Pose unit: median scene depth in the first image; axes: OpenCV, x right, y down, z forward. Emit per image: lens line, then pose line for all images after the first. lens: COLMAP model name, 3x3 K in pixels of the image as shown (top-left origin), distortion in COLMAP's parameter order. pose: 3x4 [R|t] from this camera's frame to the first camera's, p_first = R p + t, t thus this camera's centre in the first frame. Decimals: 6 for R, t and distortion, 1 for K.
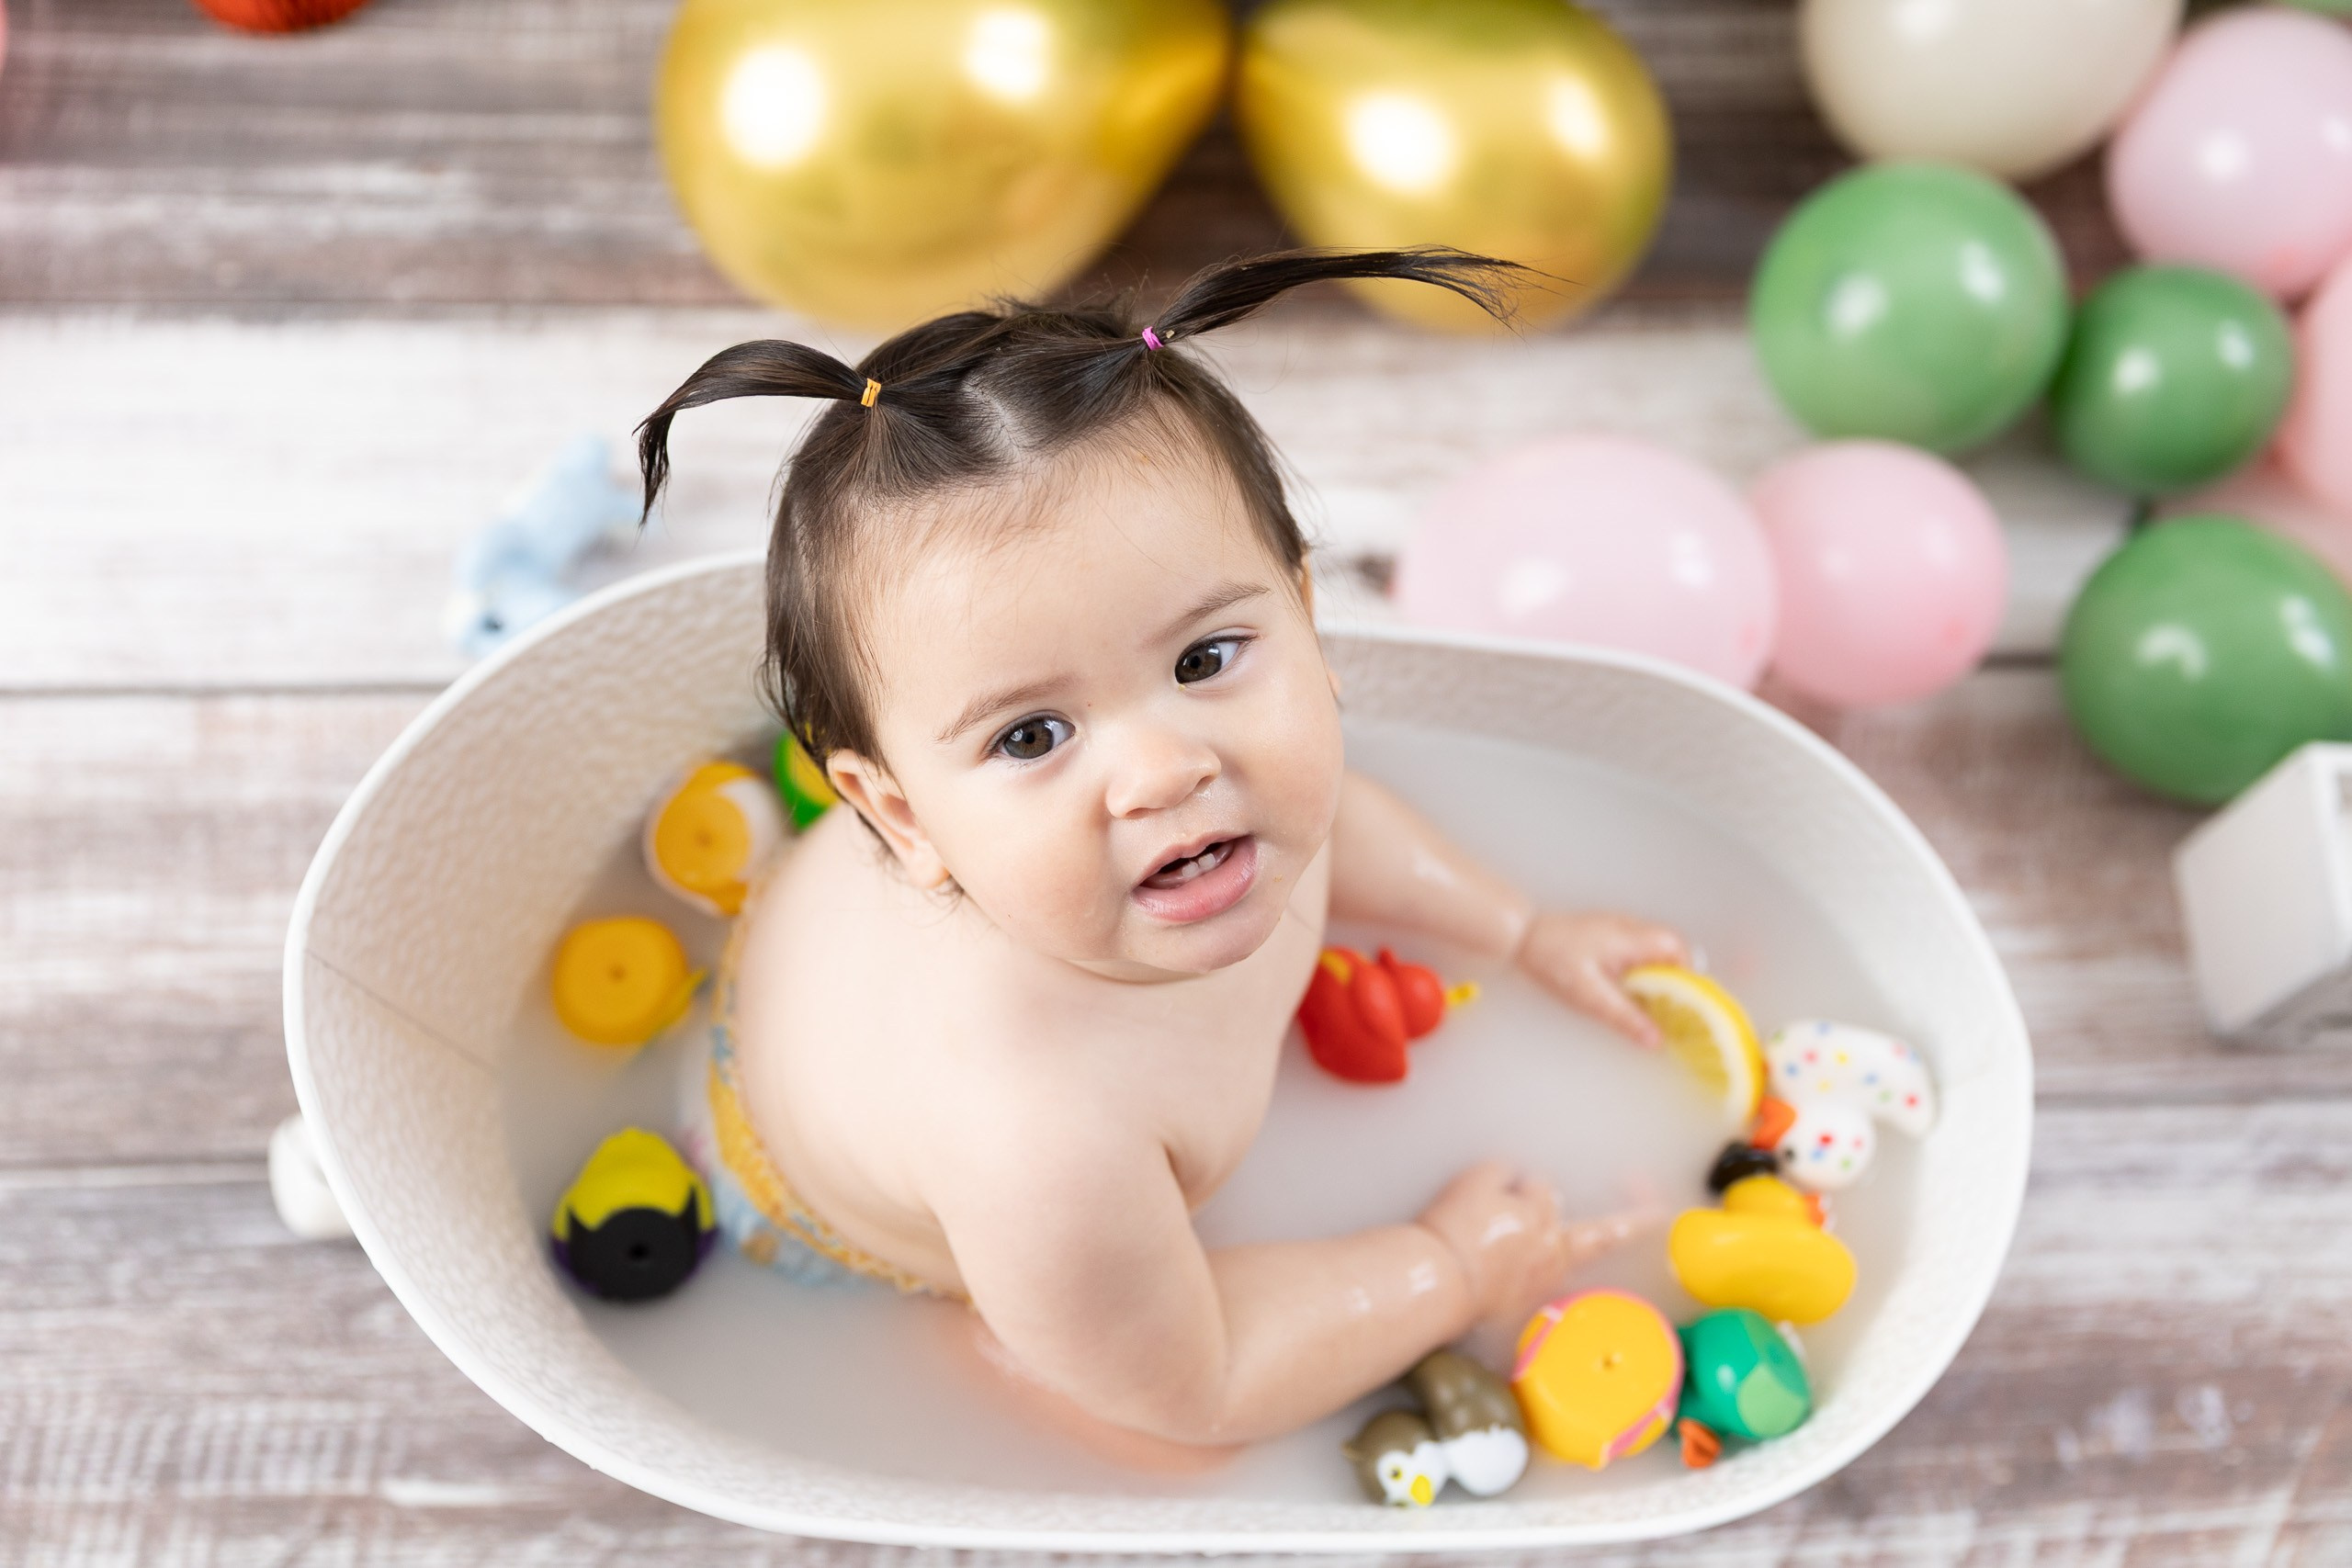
lens RADIAL K [[2324.8, 0, 1166.3], [0, 2324.8, 750.5], [0, 0, 1]] dist [0.006293, 0.009169]
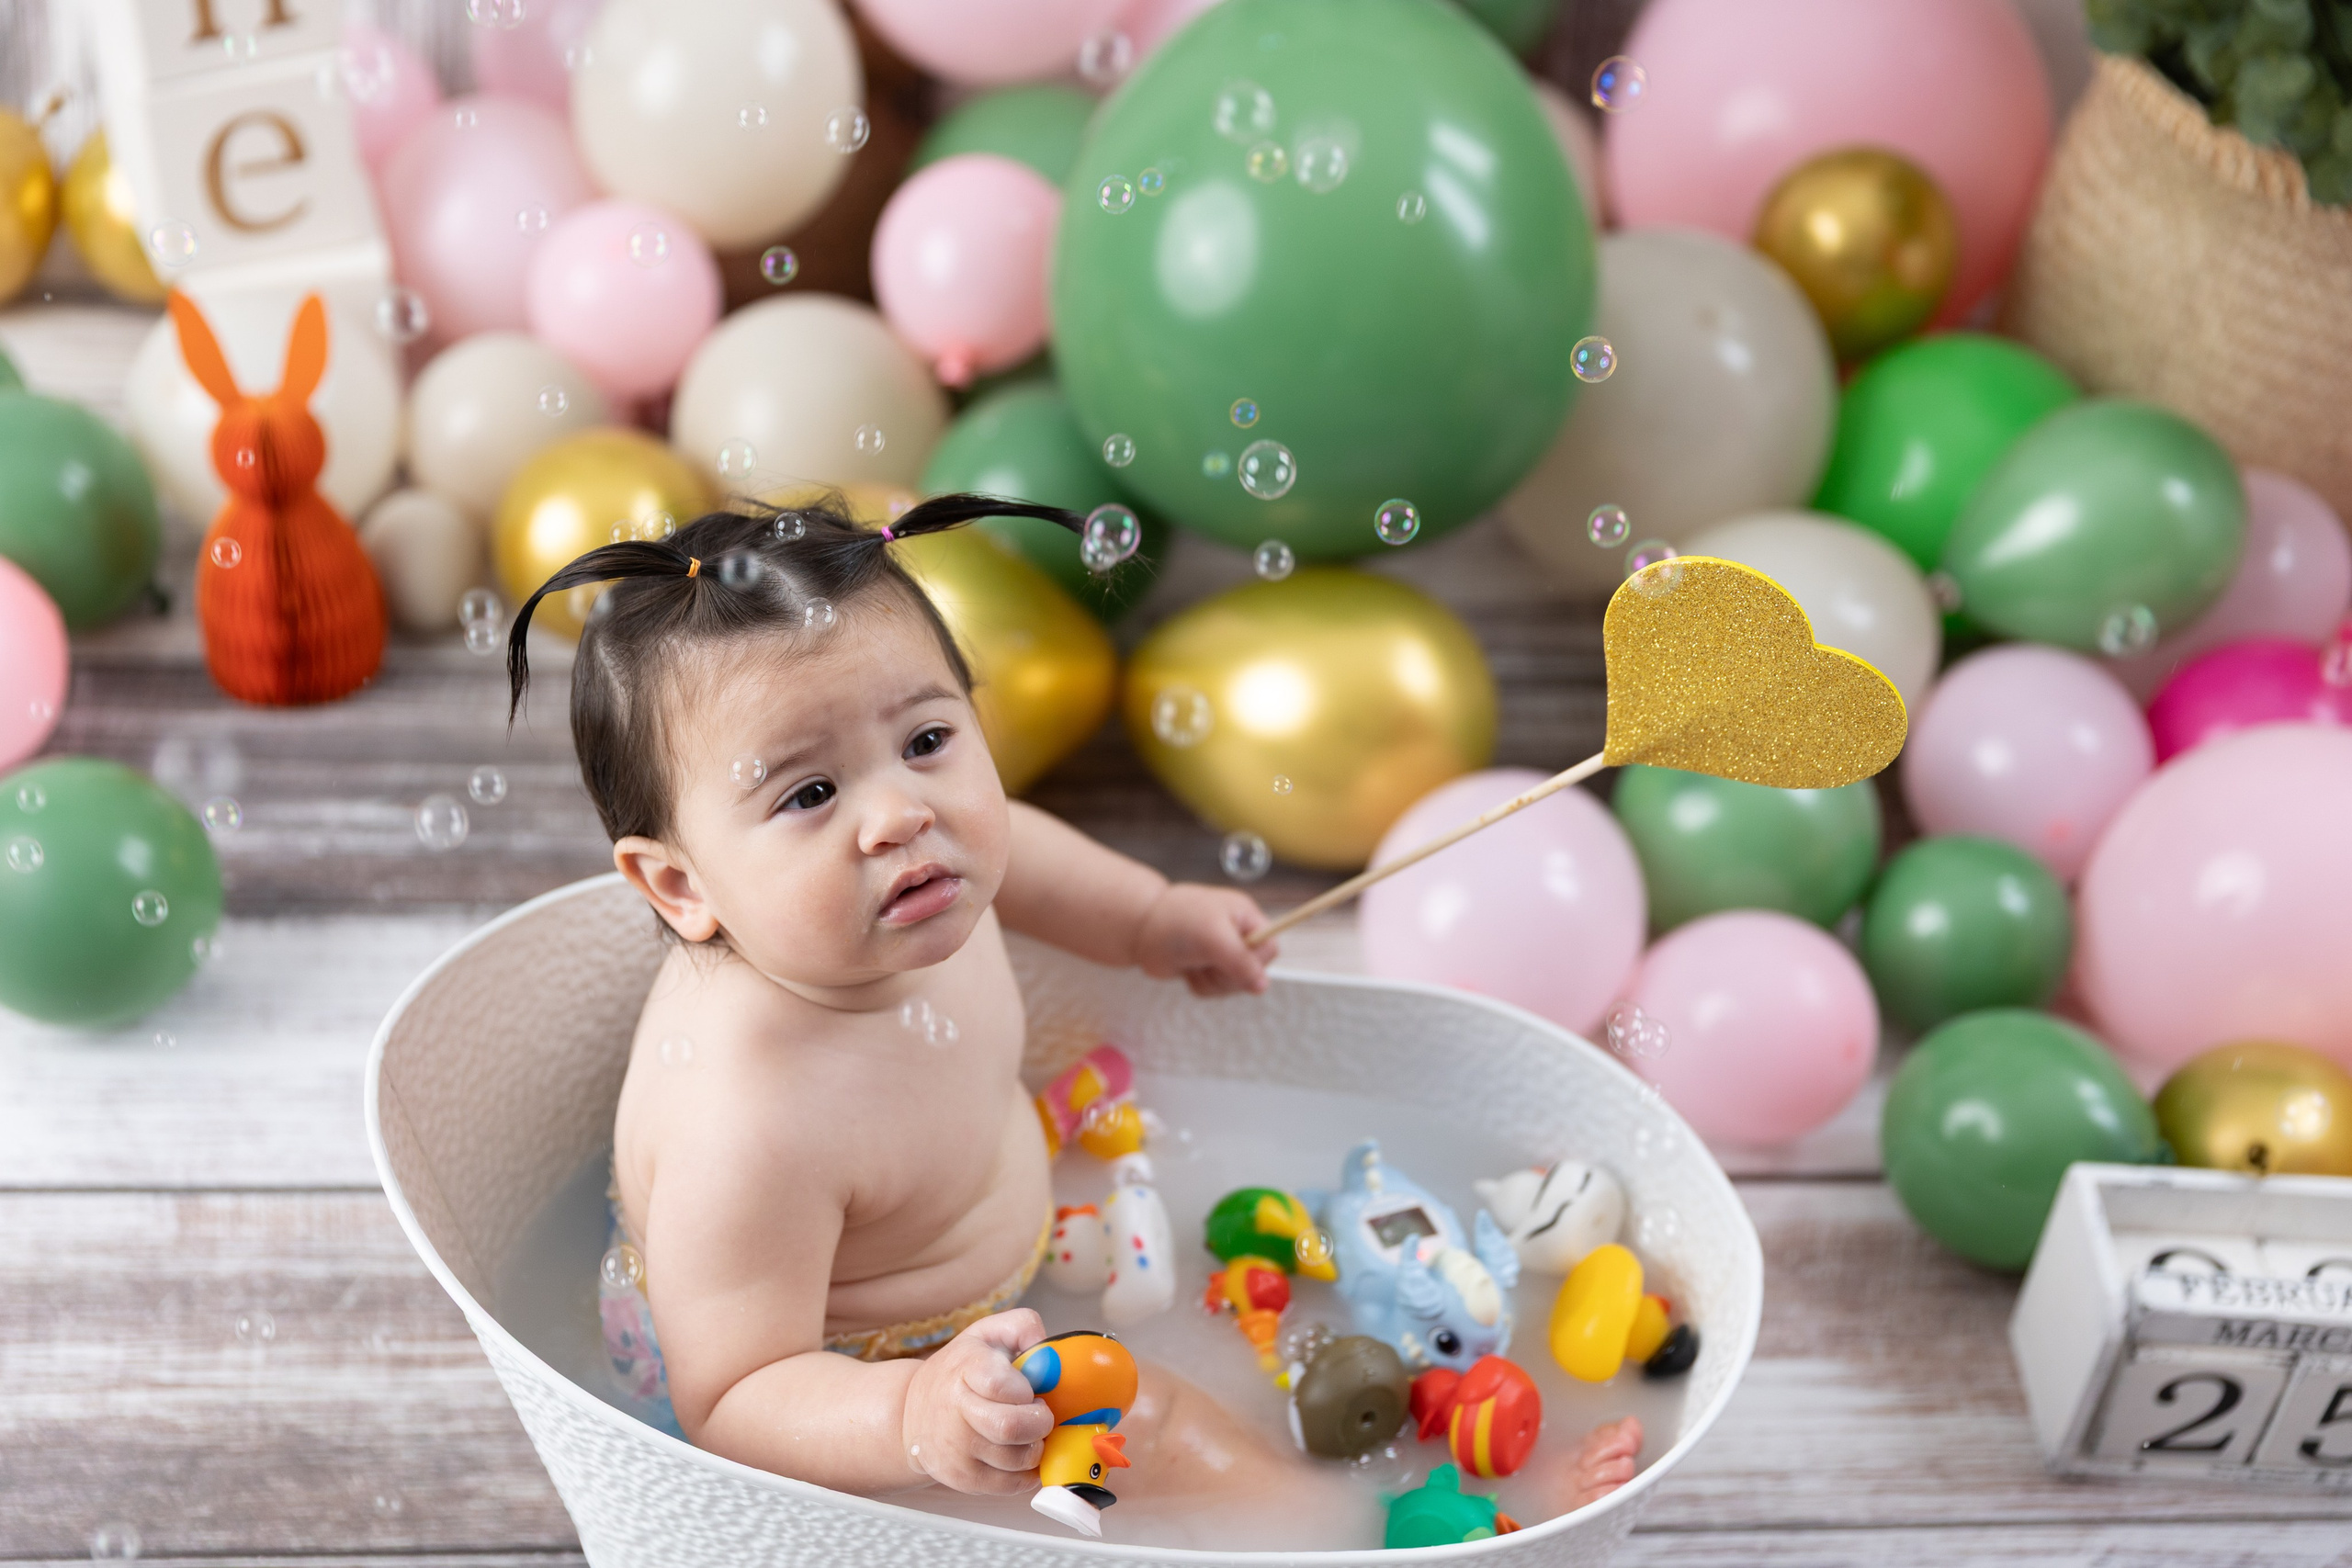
lens RADIAL K [[3259.9, 0, 1170.7], [0, 3259.9, 785.3], [0, 0, 1]] dist [-0.013630, -0.008066]
pose [[0.999846, -0.015669, 0.007867, 0.046166], [0.017529, 0.901775, -0.431850, 0.512305], [-0.000328, 0.431921, 0.901911, -0.507591]]
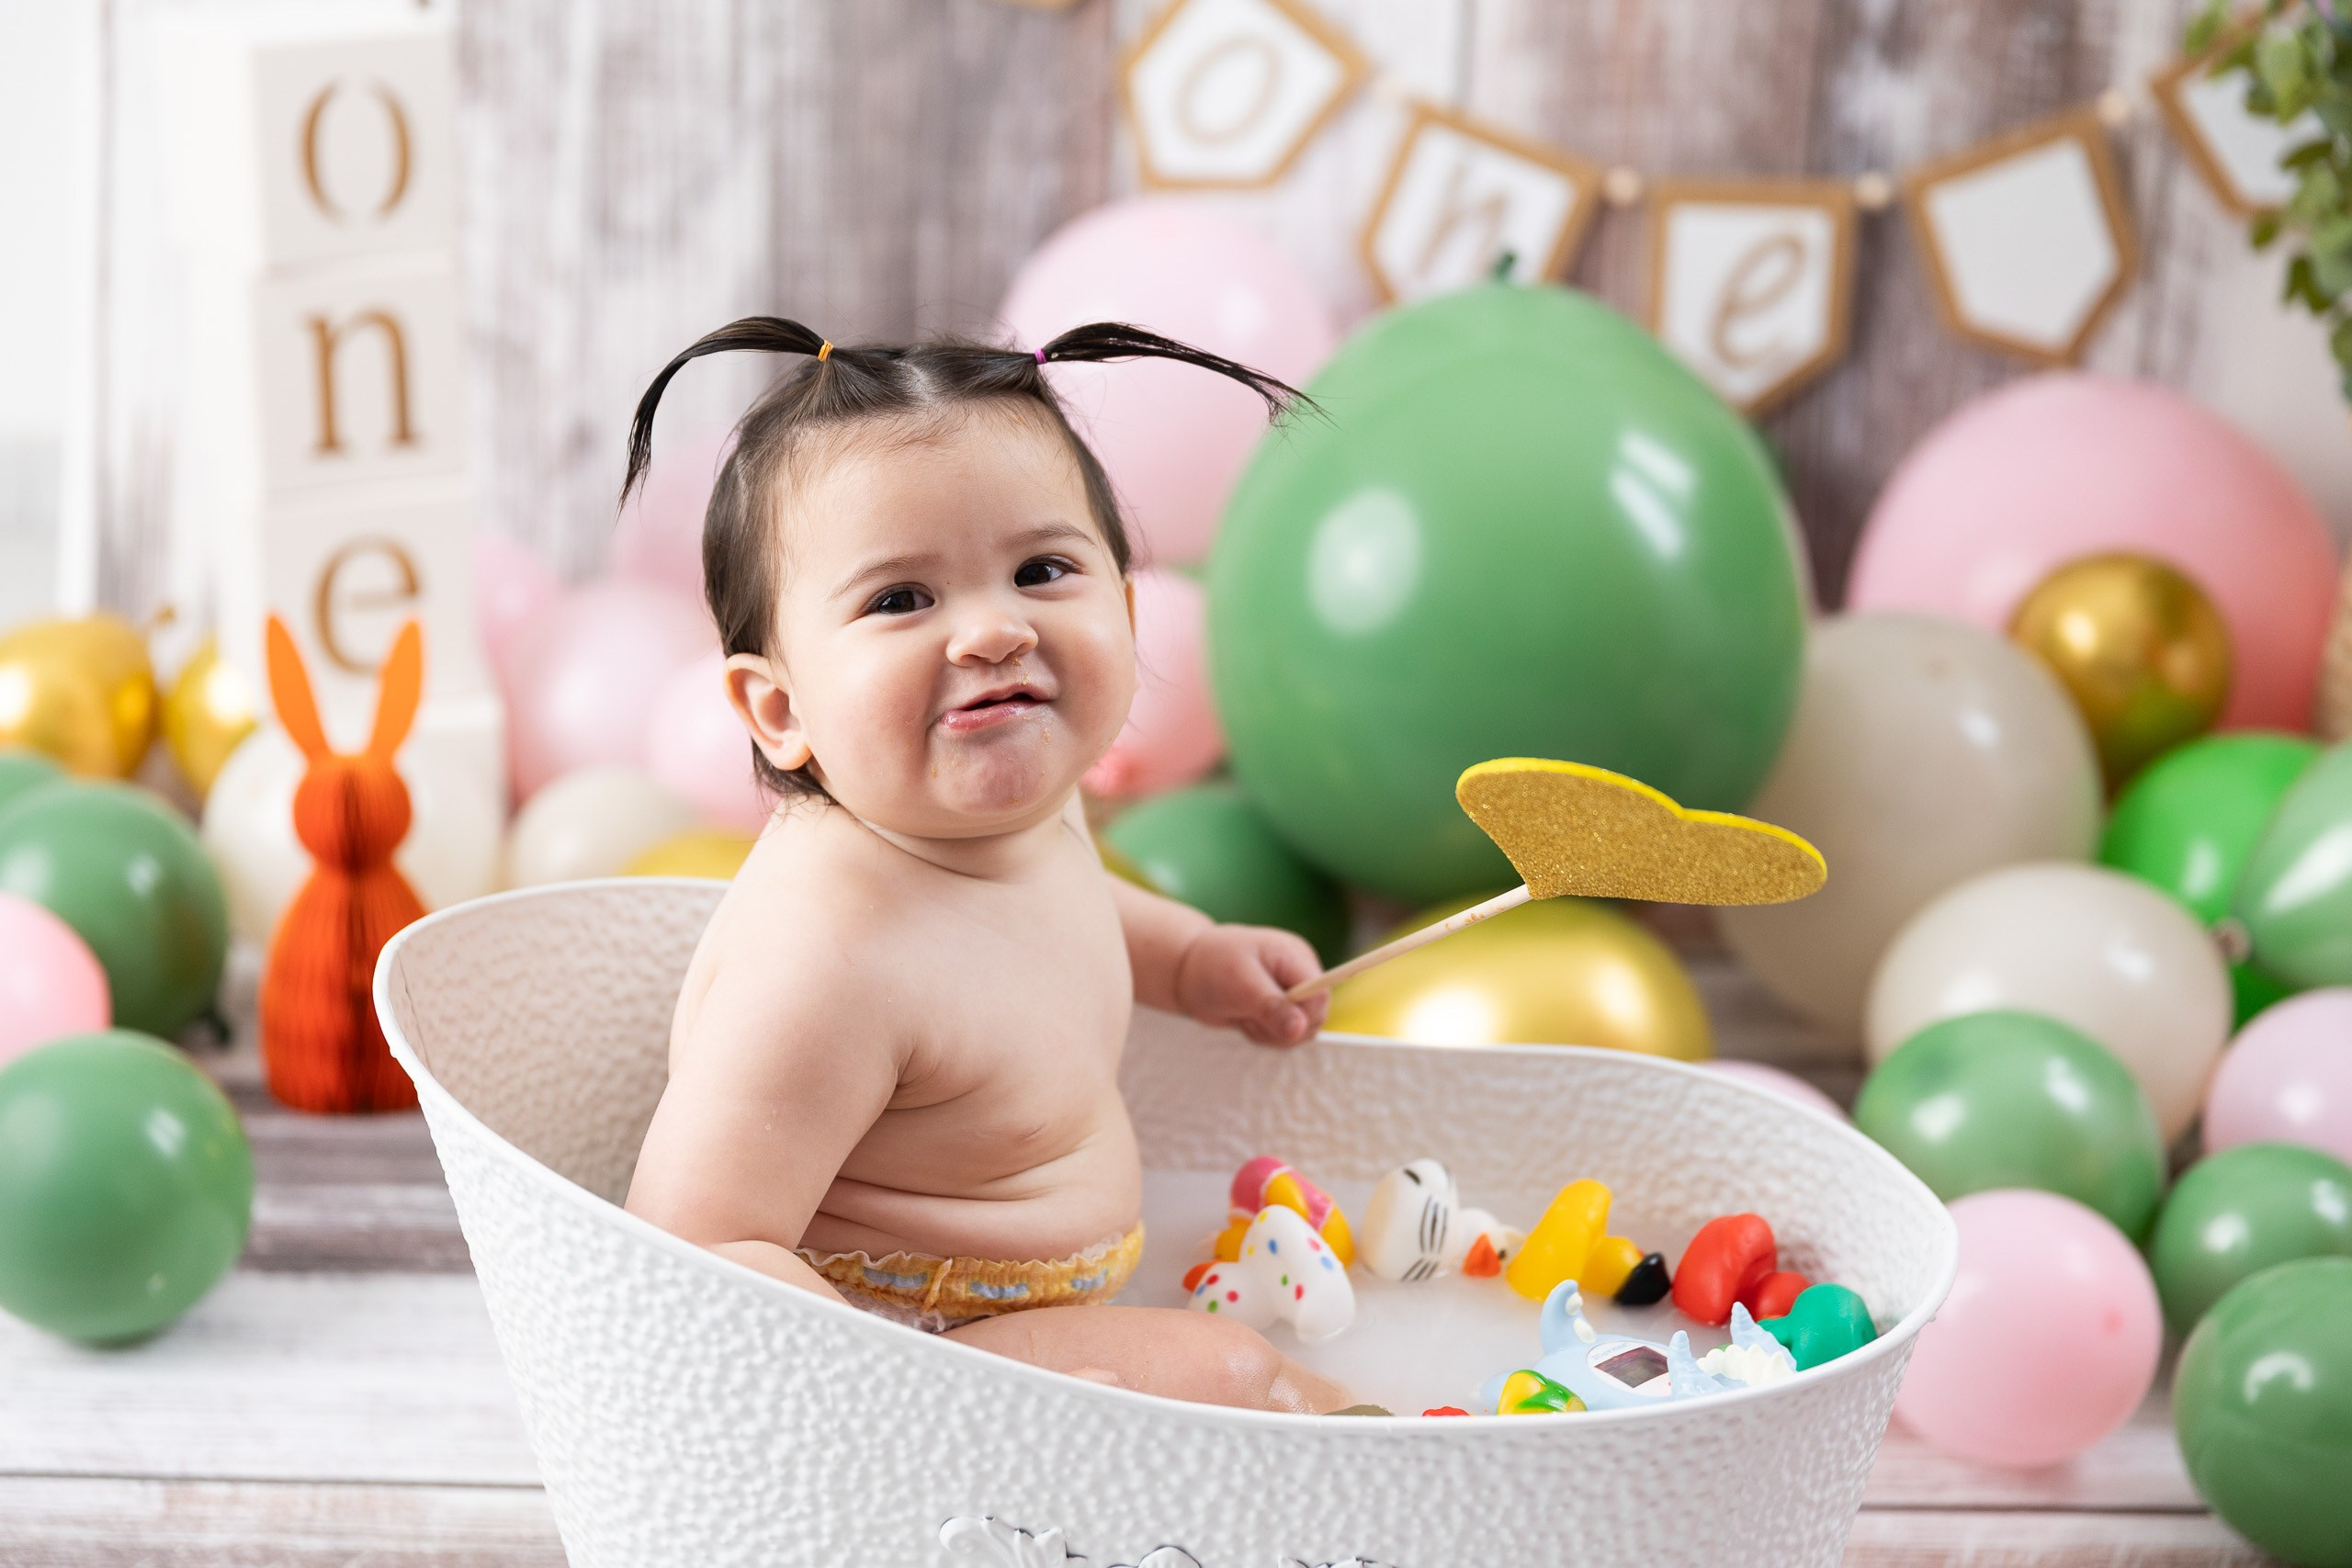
lens RADIAL K [[4053.2, 0, 1096.4], [0, 4053.2, 737.0], [0, 0, 1]] dist [-0.023658, 0.125387]
pose [[0.995547, -0.034804, -0.087602, 0.124392], [-0.042444, 0.664293, -0.746266, 1.070565], [0.084166, 0.746661, 0.659858, -0.307865]]
